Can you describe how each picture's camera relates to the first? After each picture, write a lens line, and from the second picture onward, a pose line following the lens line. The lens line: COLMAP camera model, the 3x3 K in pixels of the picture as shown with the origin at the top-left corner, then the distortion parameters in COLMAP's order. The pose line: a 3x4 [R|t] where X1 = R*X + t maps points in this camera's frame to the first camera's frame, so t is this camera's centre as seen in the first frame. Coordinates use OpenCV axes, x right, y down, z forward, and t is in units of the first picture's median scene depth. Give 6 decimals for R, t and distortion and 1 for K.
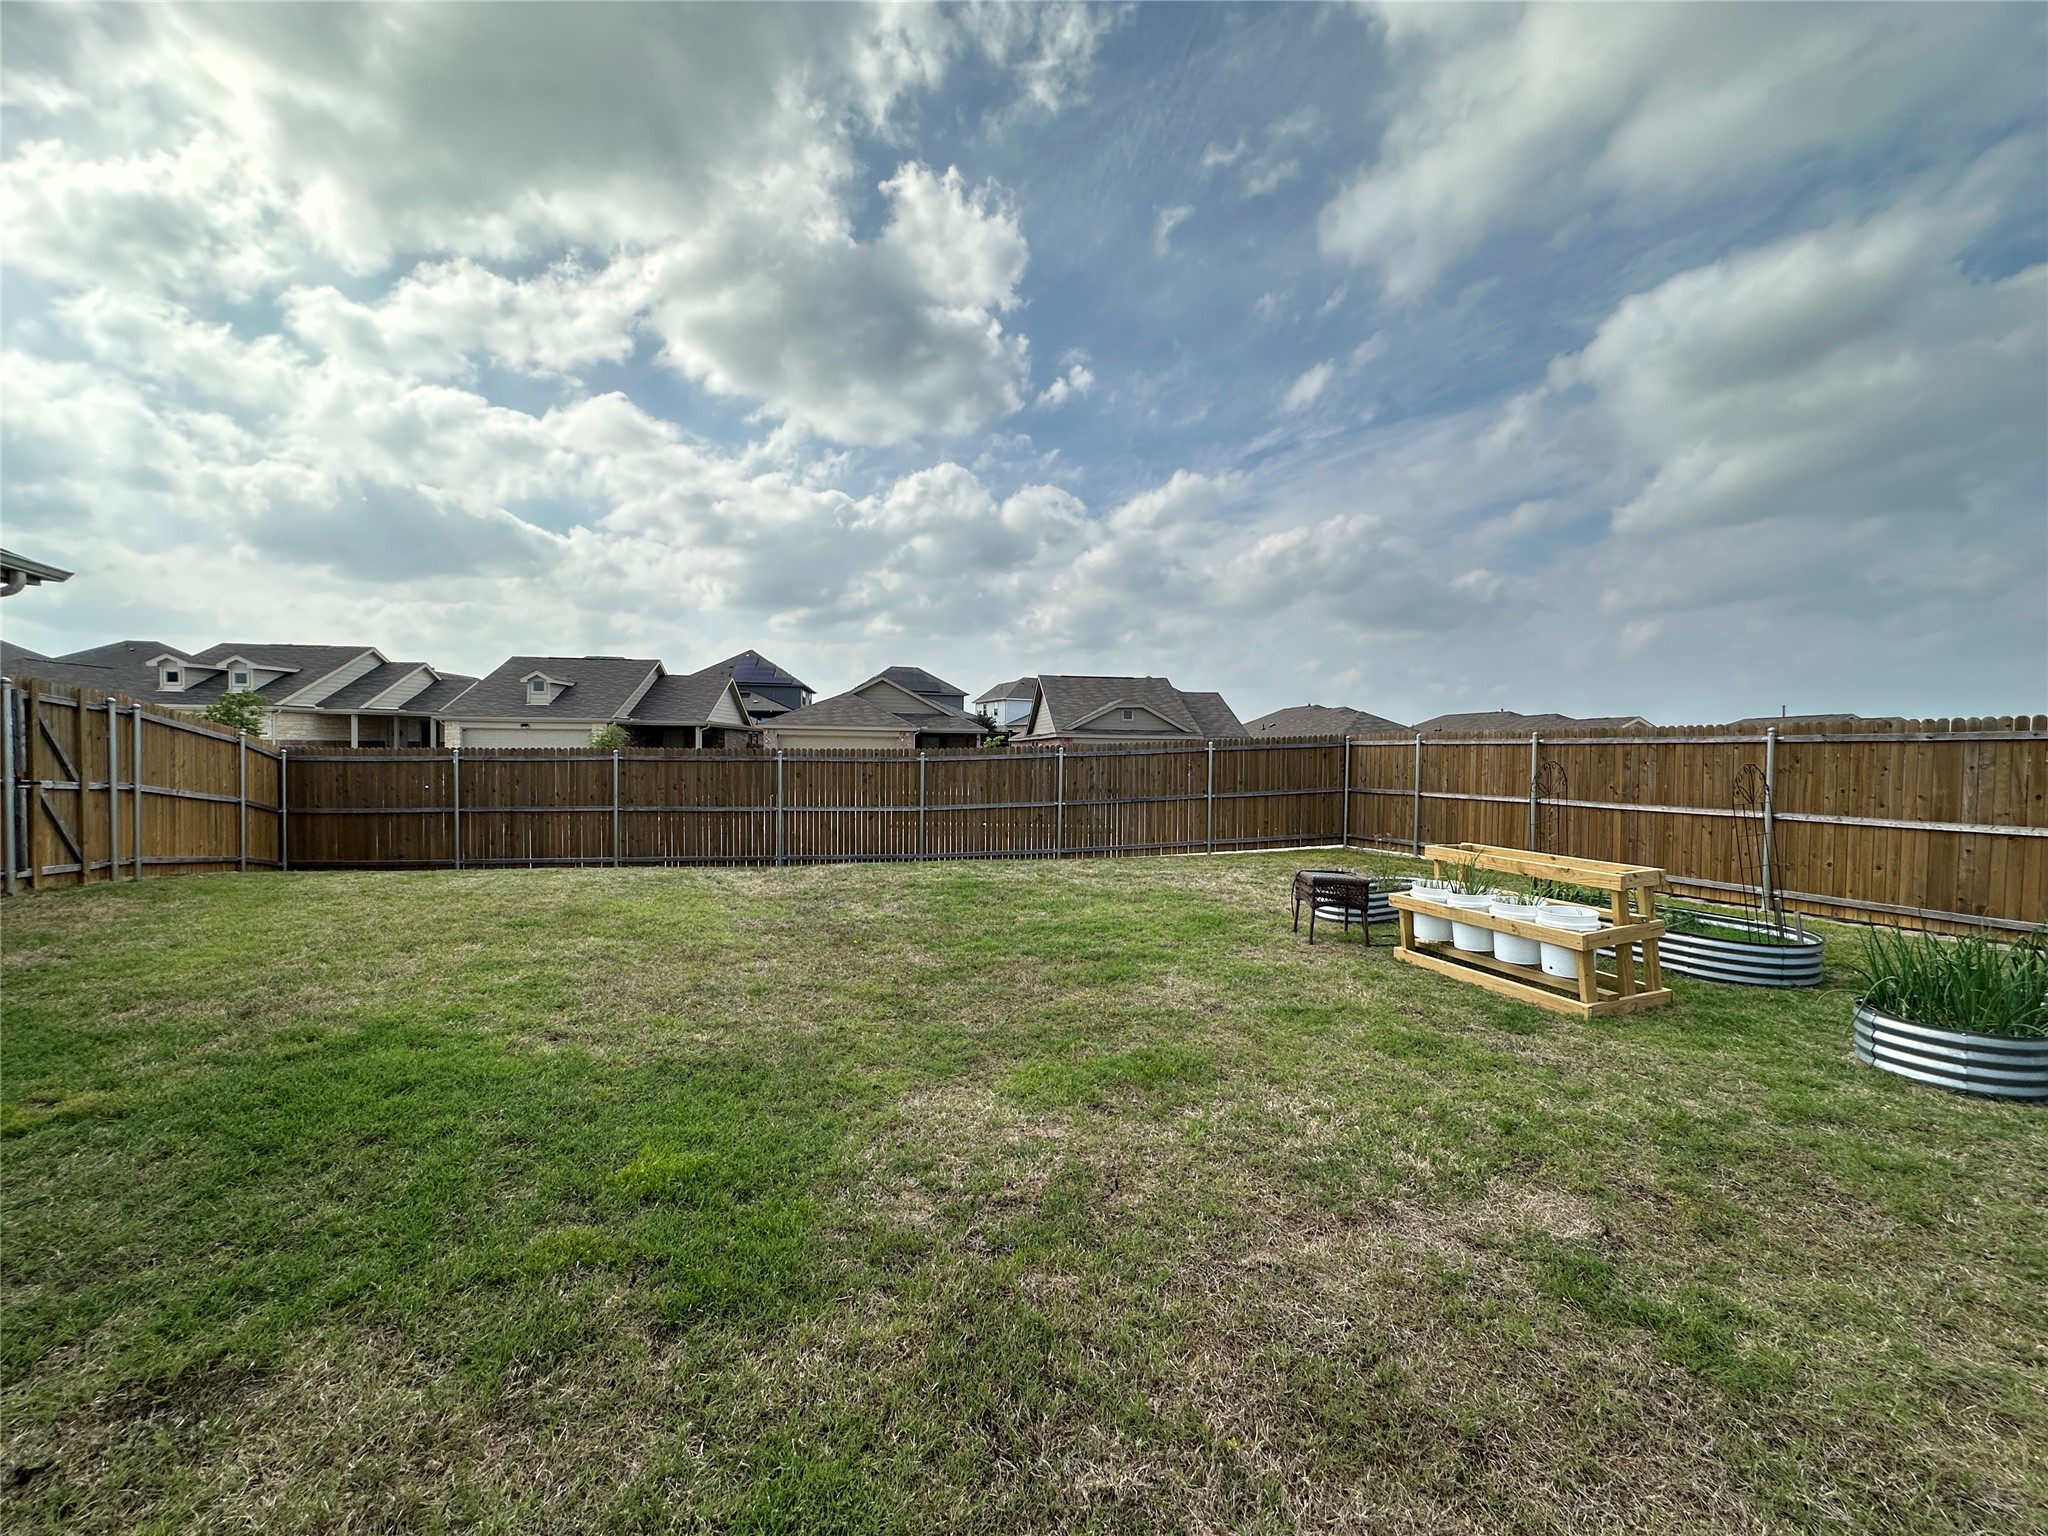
lens RADIAL K [[827.2, 0, 1013.5], [0, 827.2, 768.6], [0, 0, 1]] dist [-0.005030, 0.000252]
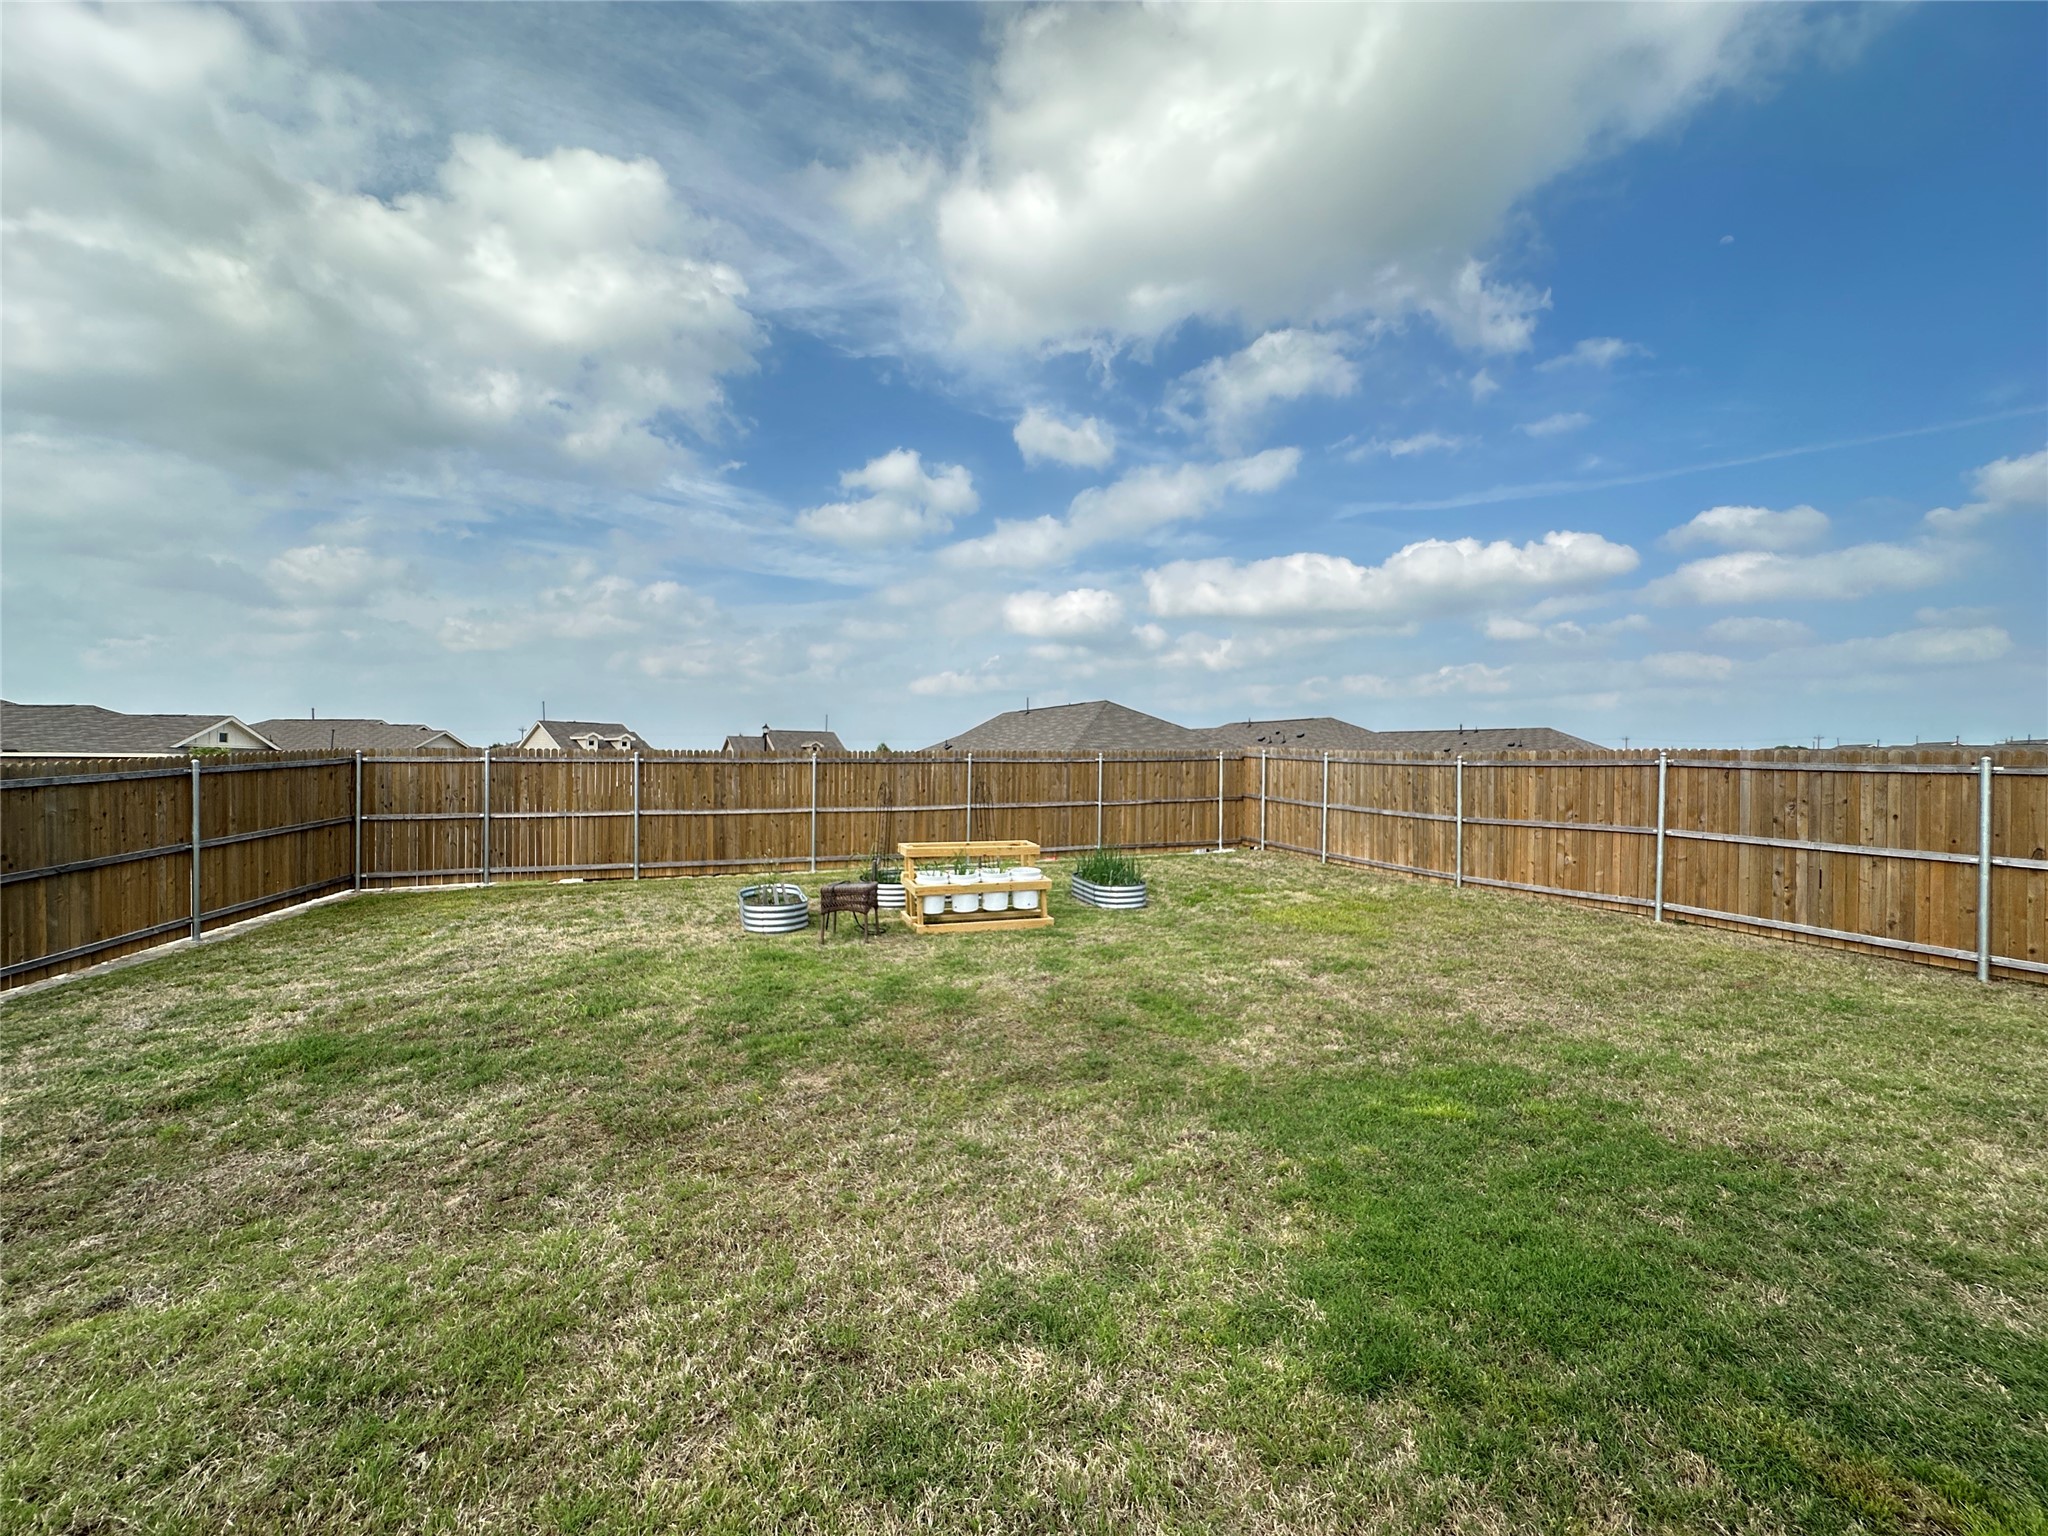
lens RADIAL K [[827.2, 0, 1017.7], [0, 827.2, 761.5], [0, 0, 1]] dist [-0.005030, 0.000252]
pose [[0.019167, -0.011381, 0.999752, -0.723479], [0.018333, 0.999771, 0.011030, -0.050359], [-0.999648, 0.018117, 0.019372, 0.668301]]
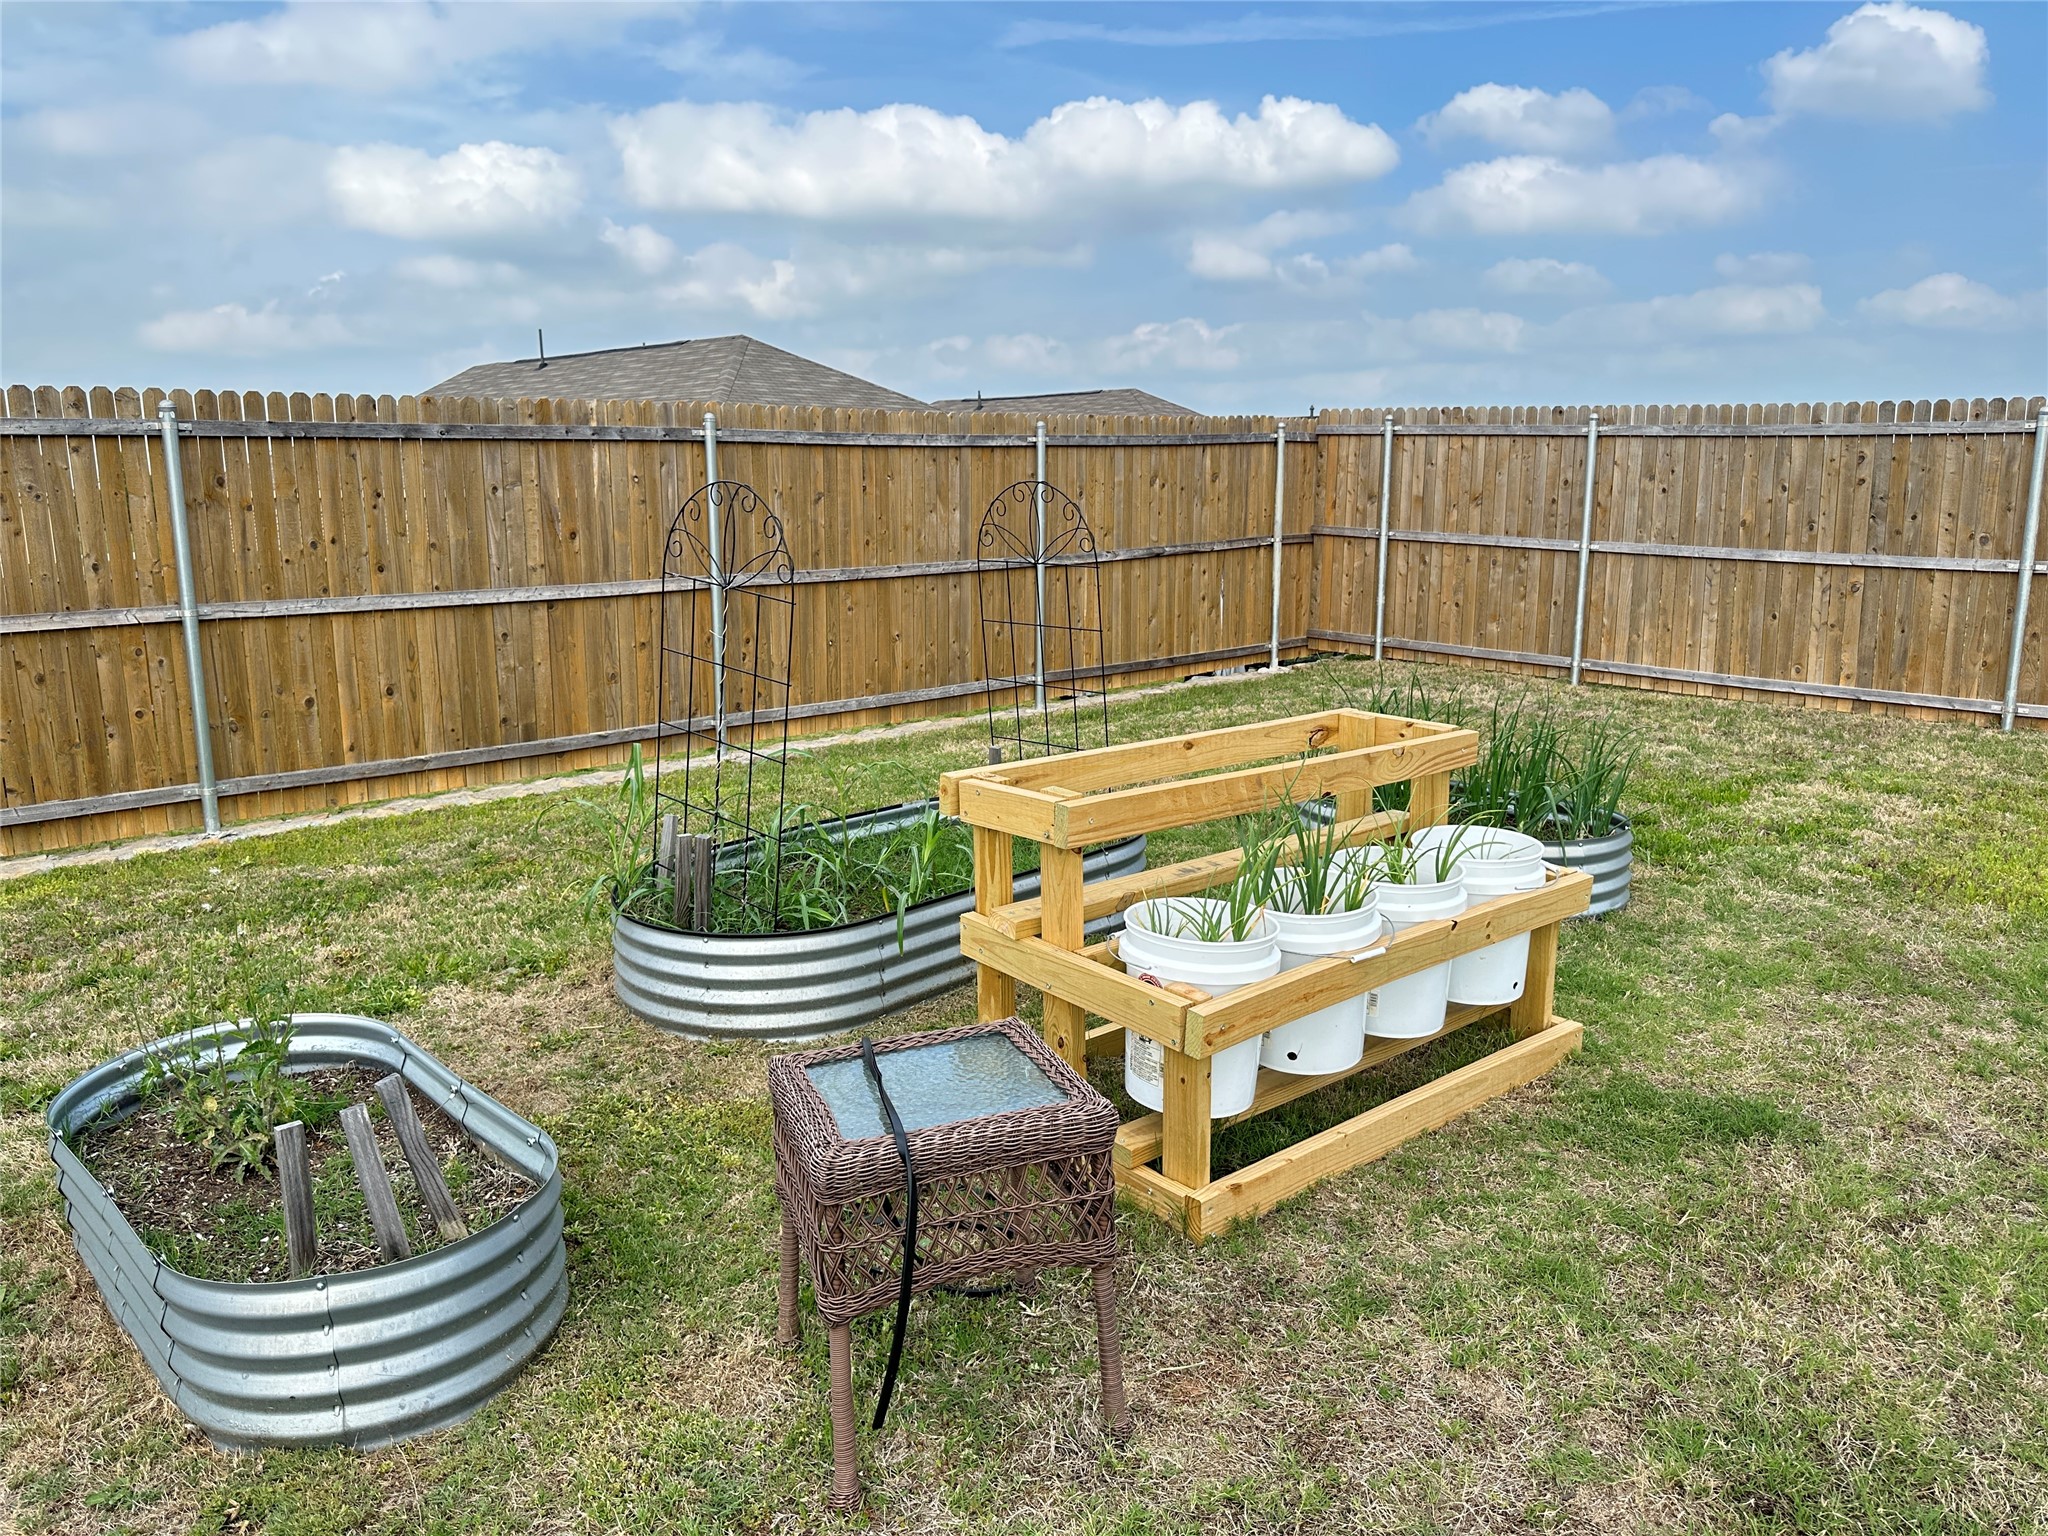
lens RADIAL K [[1472.8, 0, 1010.7], [0, 1472.8, 769.7], [0, 0, 1]] dist [0.037678, -0.035509]
pose [[-0.358727, -0.183269, 0.915274, 0.060489], [0.026919, 0.978098, 0.206399, -0.012480], [-0.933054, 0.098679, -0.345937, 1.004860]]
